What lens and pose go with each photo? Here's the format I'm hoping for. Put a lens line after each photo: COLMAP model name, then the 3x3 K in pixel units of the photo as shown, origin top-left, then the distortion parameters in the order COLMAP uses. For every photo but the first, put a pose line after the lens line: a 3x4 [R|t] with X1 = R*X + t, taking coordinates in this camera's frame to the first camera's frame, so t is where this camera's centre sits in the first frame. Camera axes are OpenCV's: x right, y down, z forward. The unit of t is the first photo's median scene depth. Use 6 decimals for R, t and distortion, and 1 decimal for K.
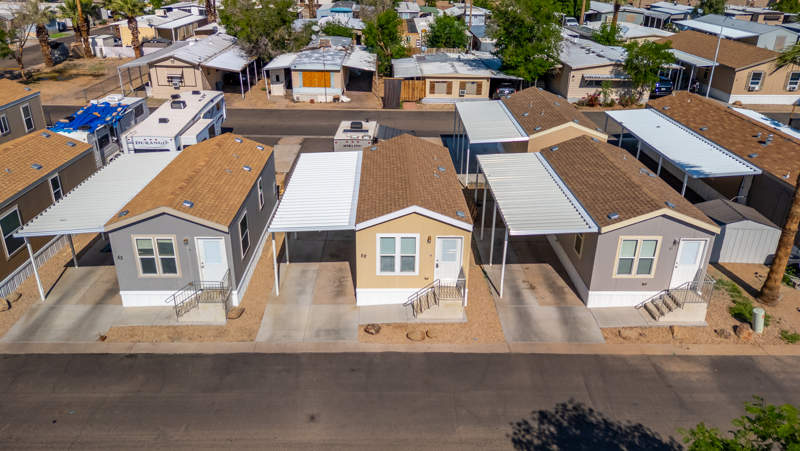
lens RADIAL K [[586.2, 0, 401.5], [0, 586.2, 223.0], [0, 0, 1]] dist [0.090831, -0.100822]
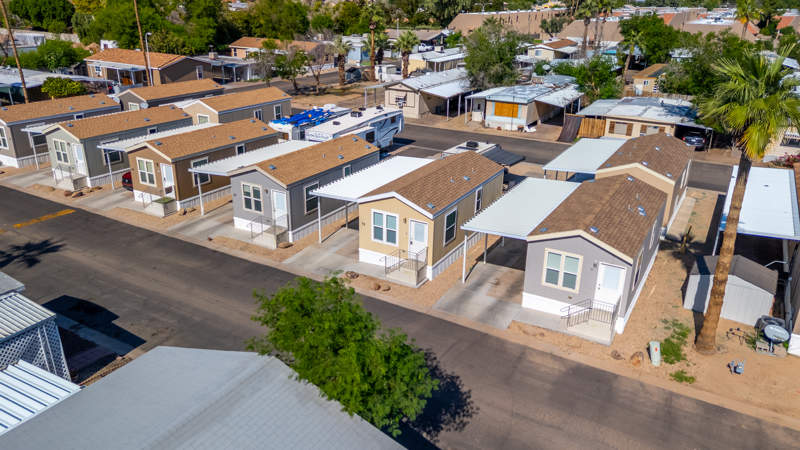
lens RADIAL K [[586.2, 0, 401.5], [0, 586.2, 222.5], [0, 0, 1]] dist [0.090831, -0.100822]
pose [[0.853697, 0.188270, -0.485547, 0.274769], [-0.217369, 0.976083, -0.003706, 0.015907], [0.473237, 0.108707, 0.874202, -0.062398]]
